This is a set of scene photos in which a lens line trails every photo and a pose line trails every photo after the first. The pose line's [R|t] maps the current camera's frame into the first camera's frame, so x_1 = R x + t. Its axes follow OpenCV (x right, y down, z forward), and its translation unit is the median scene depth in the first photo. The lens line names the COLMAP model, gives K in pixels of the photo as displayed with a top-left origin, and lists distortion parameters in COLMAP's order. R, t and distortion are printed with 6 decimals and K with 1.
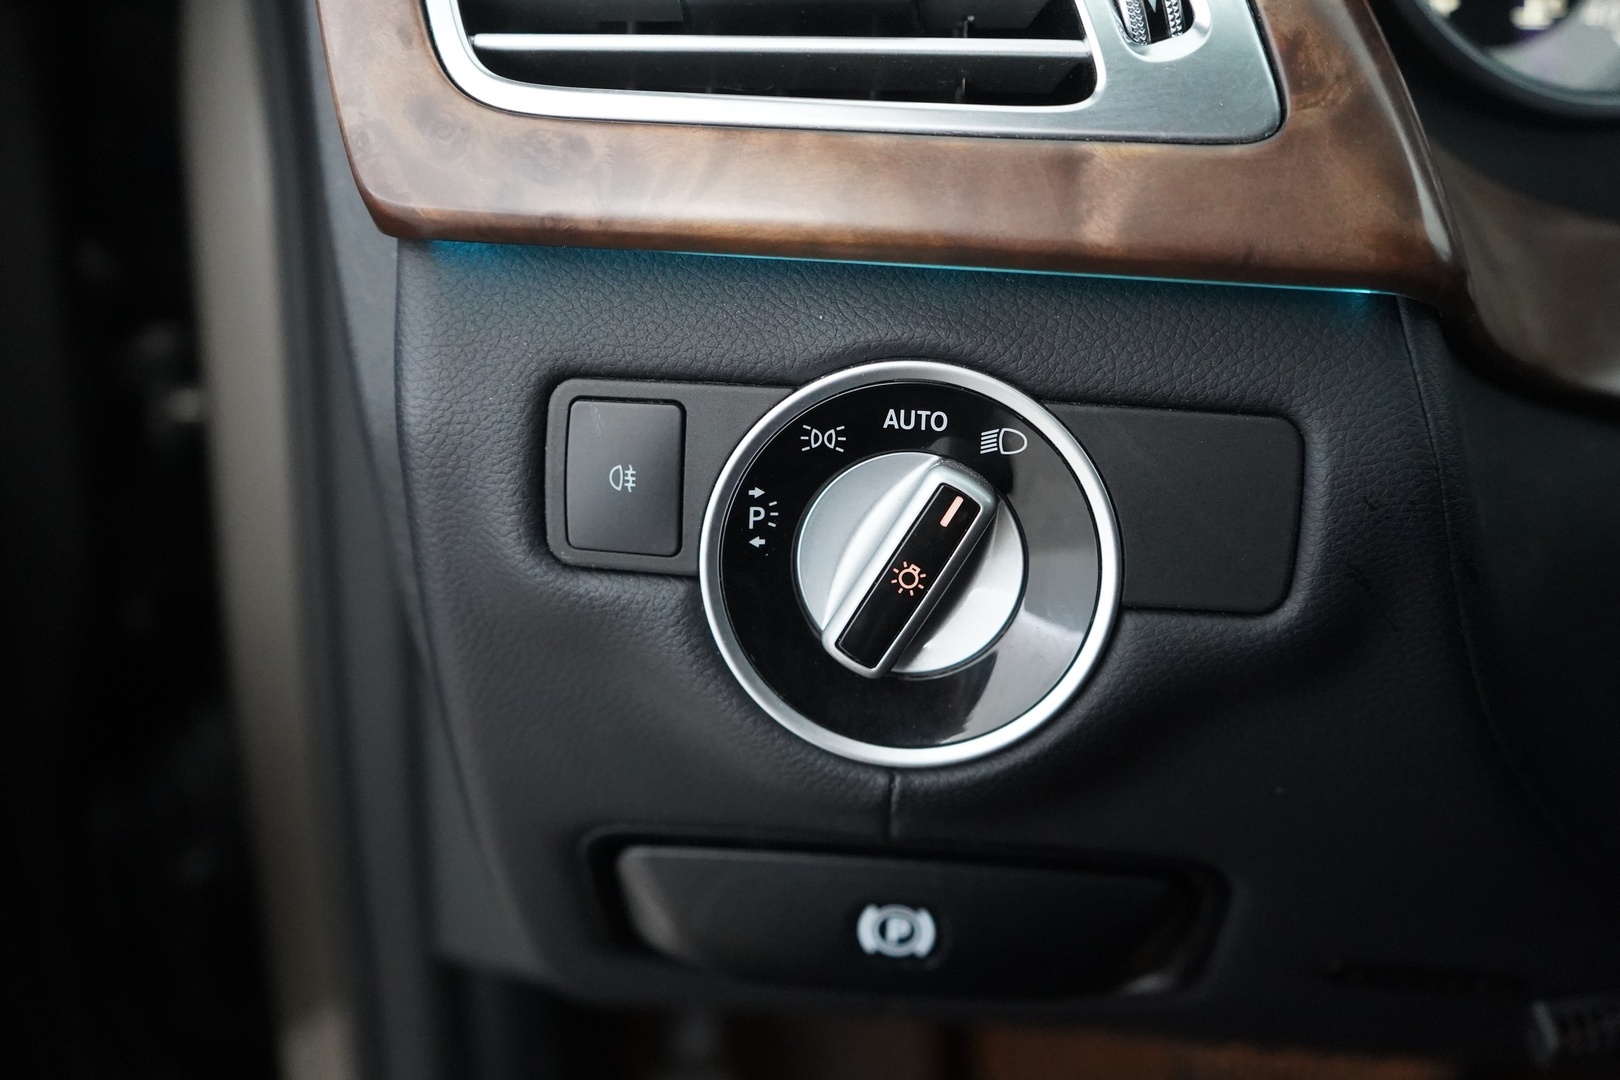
lens RADIAL K [[1464.9, 0, 812.1], [0, 1464.9, 533.5], [0, 0, 1]] dist [0.018526, -0.000259]
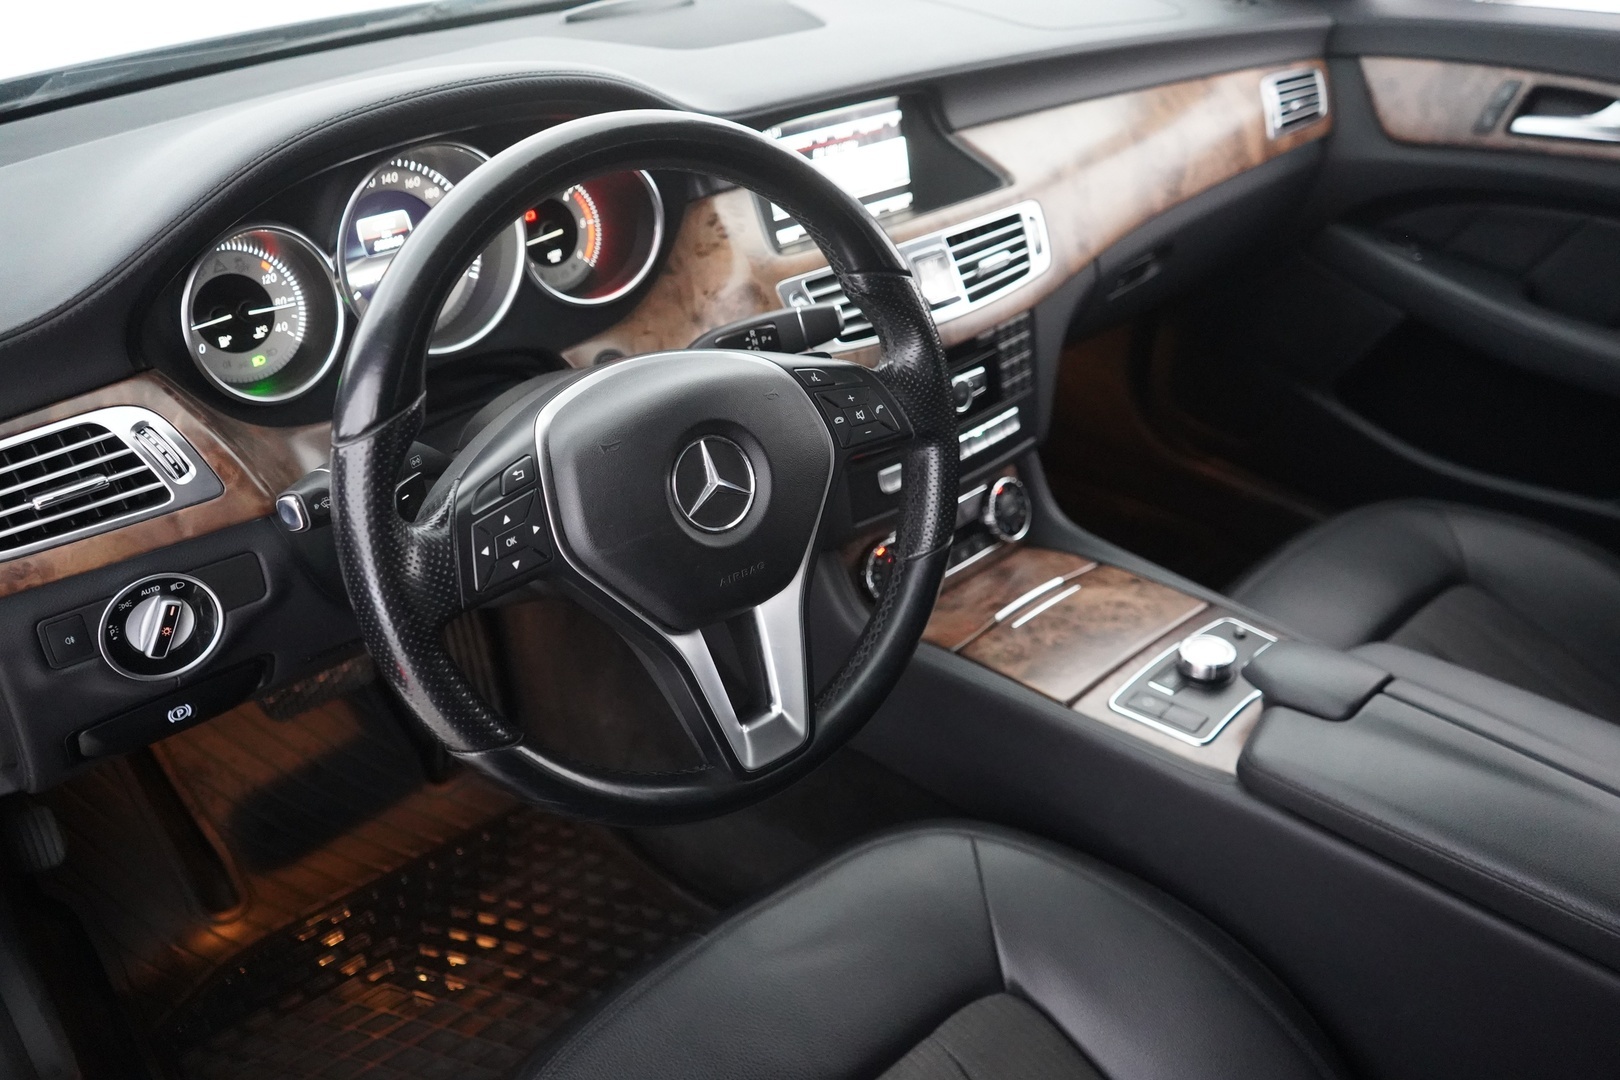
lens RADIAL K [[1330.1, 0, 805.9], [0, 1330.1, 539.5], [0, 0, 1]] dist [0.008378, 0.005627]
pose [[0.697120, -0.393959, 0.599016, -0.706274], [0.215173, 0.911949, 0.349355, -0.971699], [-0.683904, -0.114650, 0.720507, -2.399875]]
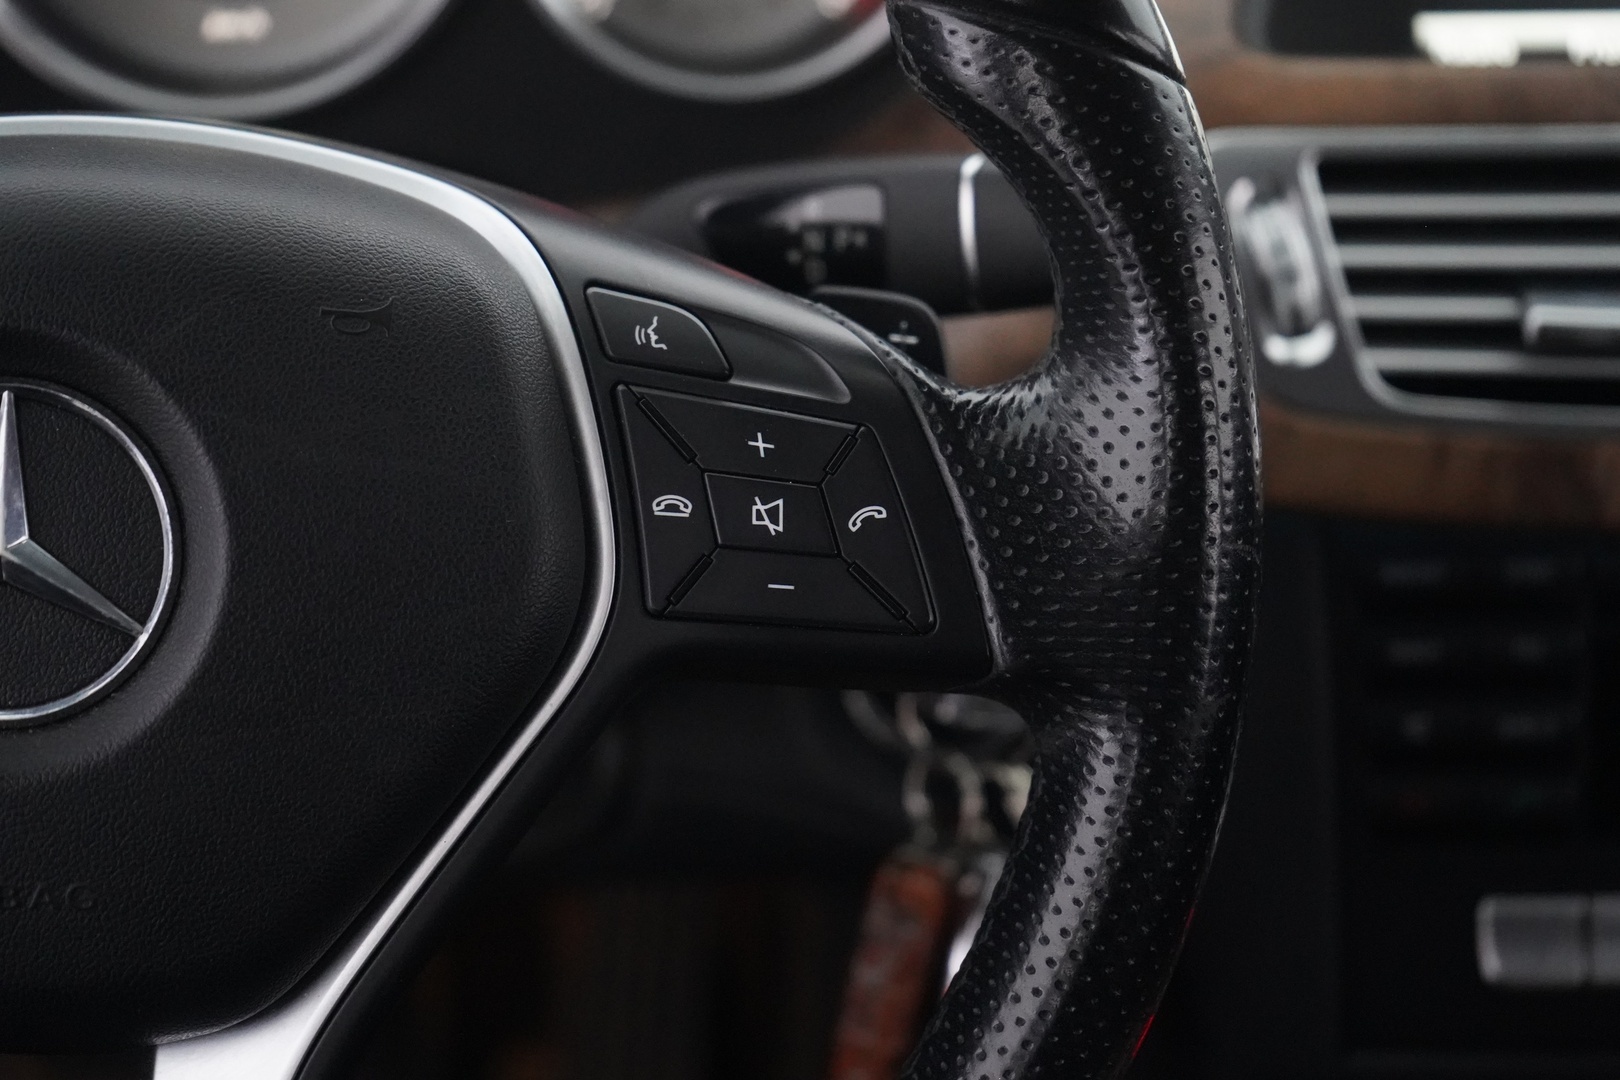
lens RADIAL K [[3294.1, 0, 818.1], [0, 3294.1, 538.8], [0, 0, 1]] dist [-0.078841, 0.000000]
pose [[0.991053, -0.066348, 0.115806, 1.323237], [0.049551, 0.988578, 0.142329, -0.341658], [-0.123927, -0.135317, 0.983022, -2.176485]]
